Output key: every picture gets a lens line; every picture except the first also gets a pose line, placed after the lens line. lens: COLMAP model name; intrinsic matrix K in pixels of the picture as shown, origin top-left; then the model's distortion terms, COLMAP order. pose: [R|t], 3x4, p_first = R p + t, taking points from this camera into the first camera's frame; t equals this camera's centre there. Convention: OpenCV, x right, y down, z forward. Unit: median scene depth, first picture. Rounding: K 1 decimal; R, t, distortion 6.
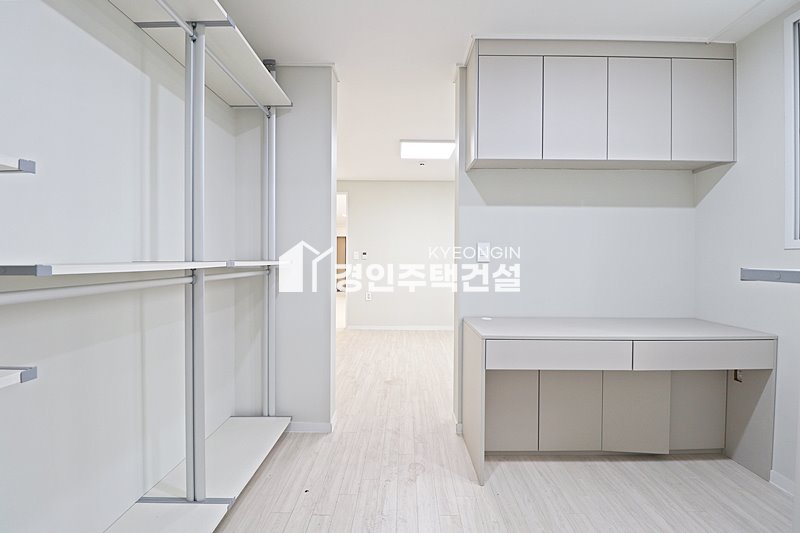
lens RADIAL K [[371.5, 0, 403.4], [0, 371.5, 259.5], [0, 0, 1]] dist [0.000216, -0.000357]
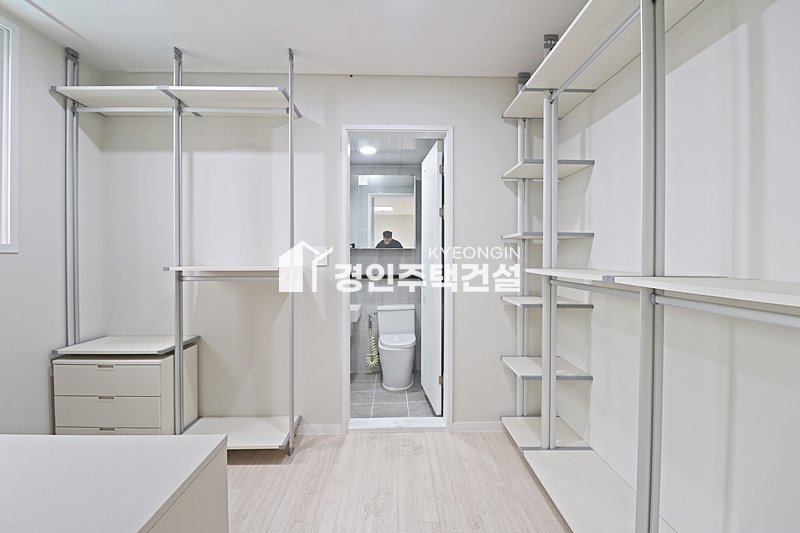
lens RADIAL K [[371.5, 0, 403.4], [0, 371.5, 259.5], [0, 0, 1]] dist [0.000216, -0.000357]
pose [[-0.999556, -0.003672, -0.029577, 0.001481], [-0.004413, 0.999677, 0.025029, -0.047463], [0.029476, 0.025148, -0.999249, 1.768060]]
